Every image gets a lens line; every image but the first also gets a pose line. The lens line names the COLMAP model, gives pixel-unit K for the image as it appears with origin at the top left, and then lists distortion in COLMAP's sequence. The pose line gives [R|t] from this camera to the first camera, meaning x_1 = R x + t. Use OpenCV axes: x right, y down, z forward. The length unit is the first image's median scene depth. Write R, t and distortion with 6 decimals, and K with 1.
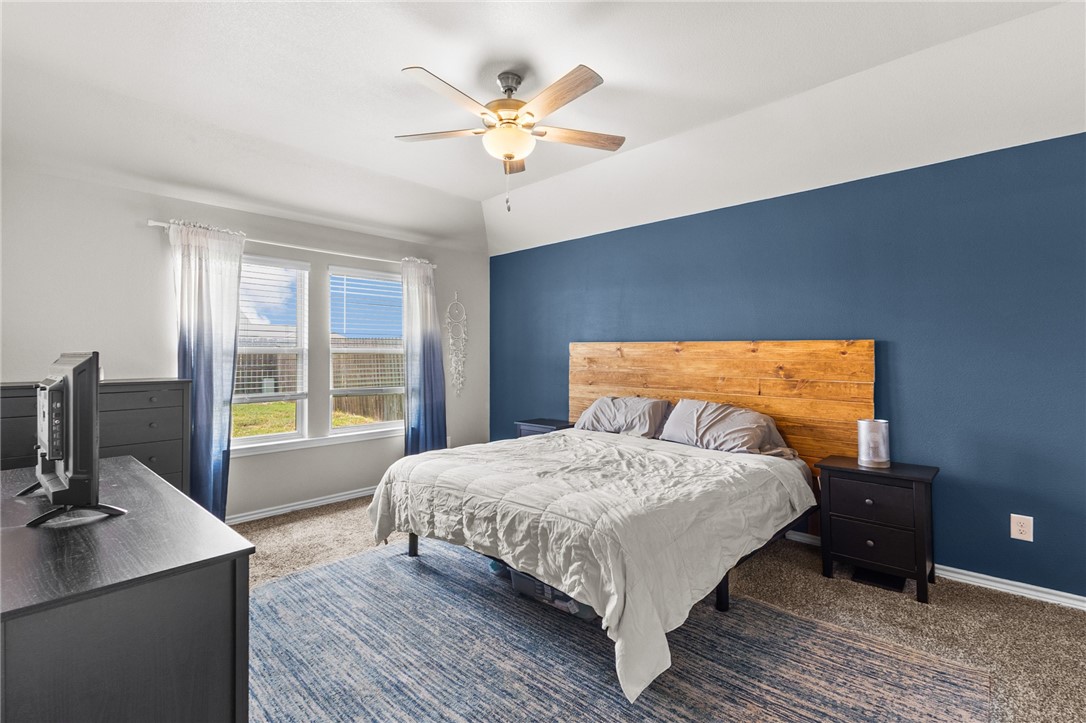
lens RADIAL K [[497.0, 0, 541.4], [0, 497.0, 358.5], [0, 0, 1]] dist [0.011697, 0.000371]
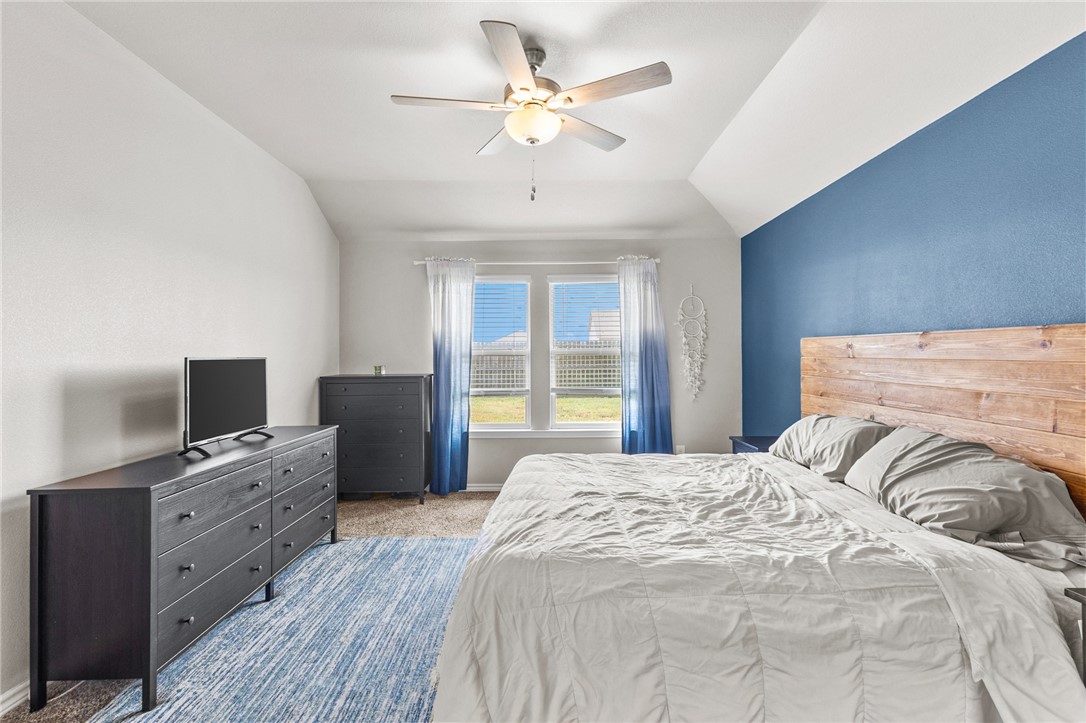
lens RADIAL K [[507.5, 0, 543.2], [0, 507.5, 359.1], [0, 0, 1]] dist [0.003114, 0.000213]
pose [[0.682959, -0.000382, -0.730457, 0.440325], [0.000679, 1.000000, 0.000111, -0.001078], [0.730456, -0.000572, 0.682959, 0.256310]]
